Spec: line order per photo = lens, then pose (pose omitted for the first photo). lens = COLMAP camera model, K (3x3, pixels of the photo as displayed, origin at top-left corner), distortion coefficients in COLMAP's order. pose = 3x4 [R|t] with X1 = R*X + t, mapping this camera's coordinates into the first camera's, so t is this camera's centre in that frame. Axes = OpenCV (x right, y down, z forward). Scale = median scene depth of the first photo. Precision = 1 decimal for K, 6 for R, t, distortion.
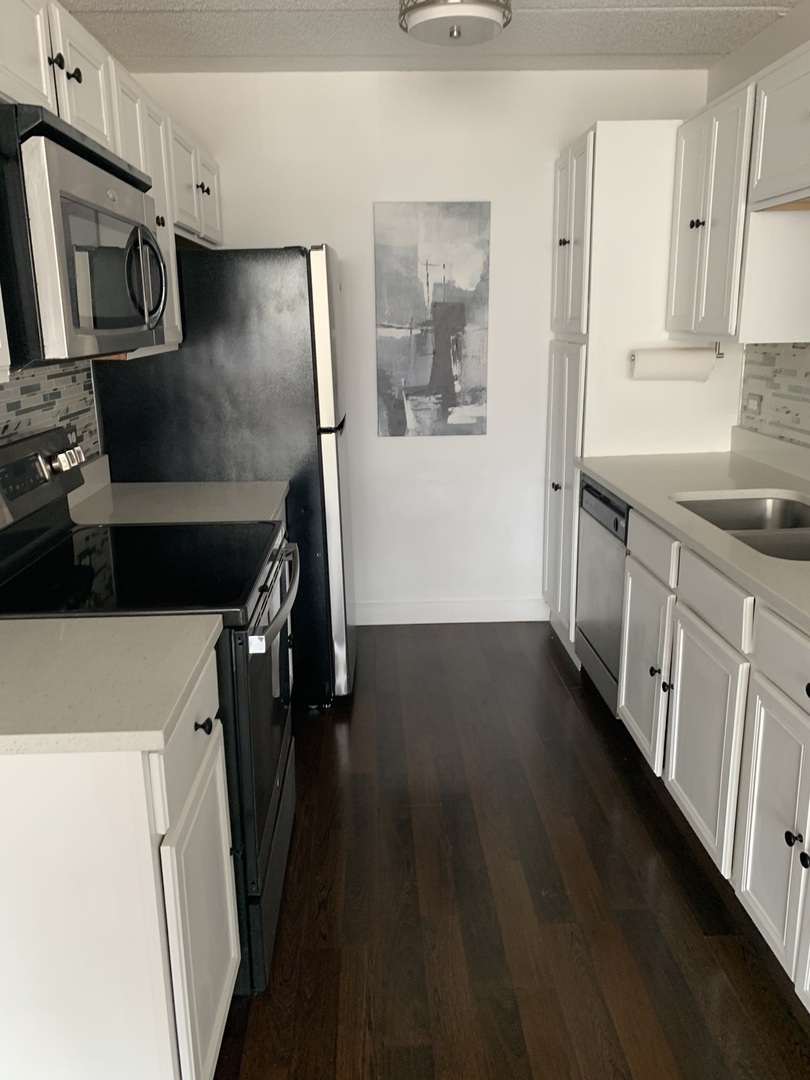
lens RADIAL K [[836.6, 0, 400.7], [0, 836.6, 535.8], [0, 0, 1]] dist [0.035227, -0.032669]
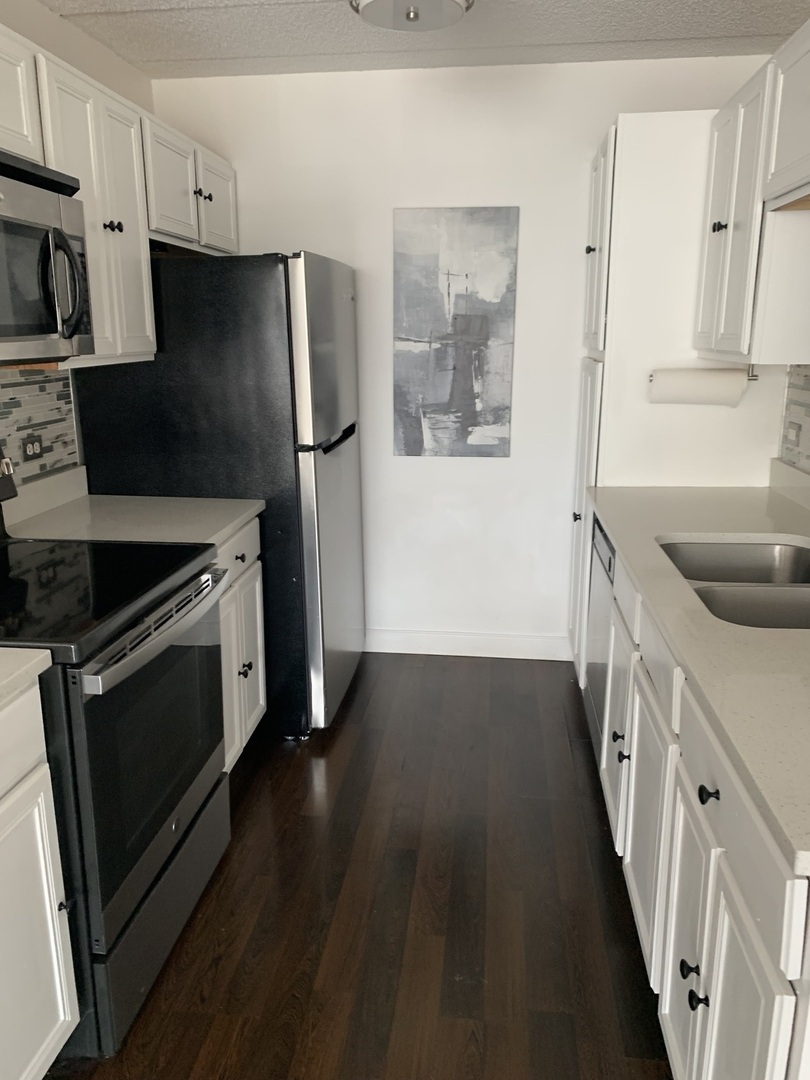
lens RADIAL K [[836.6, 0, 398.0], [0, 836.6, 548.3], [0, 0, 1]] dist [0.035227, -0.032669]
pose [[0.987762, 0.050484, -0.147575, 0.154206], [-0.050628, 0.998714, 0.002777, -0.020278], [0.147525, 0.004728, 0.989047, 0.077718]]
